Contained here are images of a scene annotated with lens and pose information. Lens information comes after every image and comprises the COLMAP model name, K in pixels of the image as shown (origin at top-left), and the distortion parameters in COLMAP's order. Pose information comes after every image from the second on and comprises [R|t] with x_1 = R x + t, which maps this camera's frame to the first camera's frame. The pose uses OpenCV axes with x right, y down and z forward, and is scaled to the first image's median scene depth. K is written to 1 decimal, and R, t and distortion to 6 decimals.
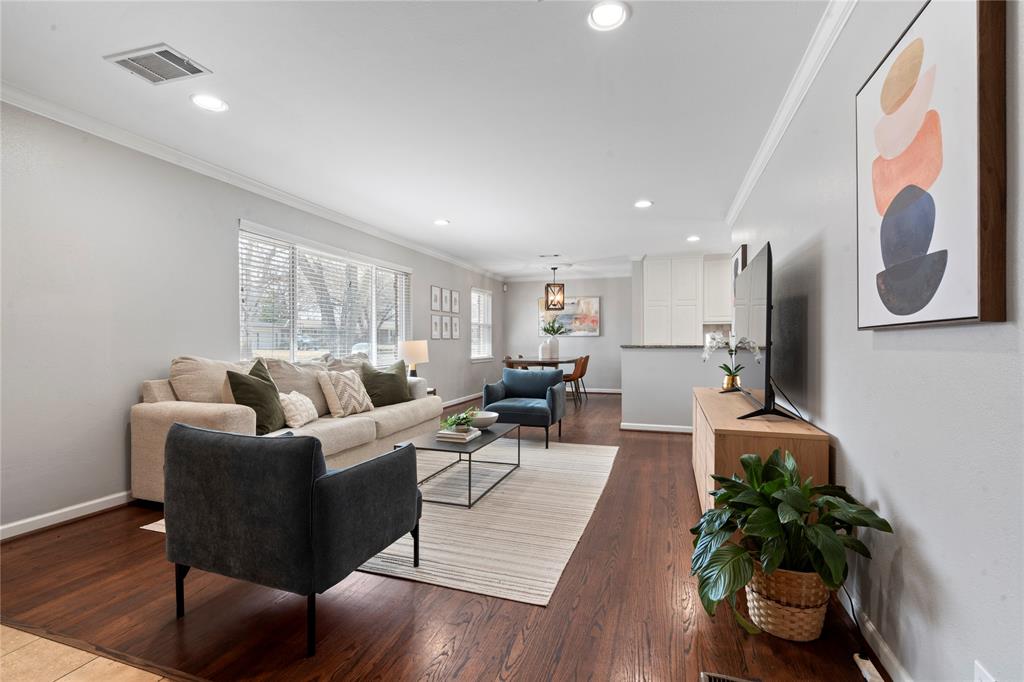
lens RADIAL K [[466.4, 0, 510.8], [0, 466.4, 345.8], [0, 0, 1]] dist [-0.001388, 0.000471]
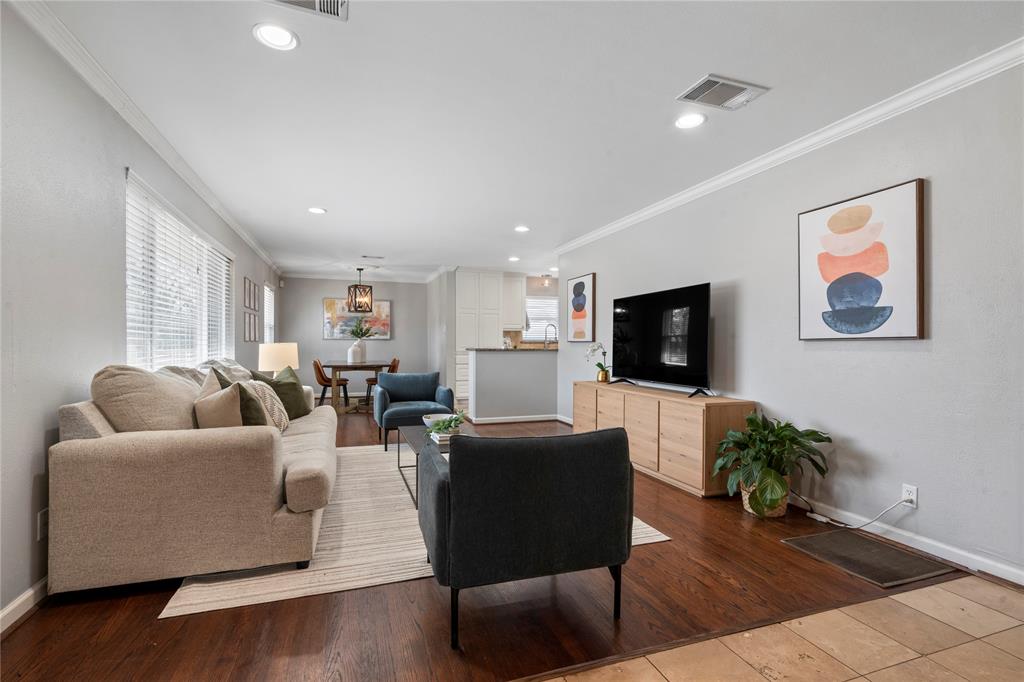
lens RADIAL K [[466.4, 0, 510.8], [0, 466.4, 345.8], [0, 0, 1]] dist [-0.001388, 0.000471]
pose [[0.791409, 0.001832, 0.611284, -0.394770], [0.002131, 0.999981, -0.005756, -0.000939], [-0.611283, 0.005858, 0.791391, 0.069856]]
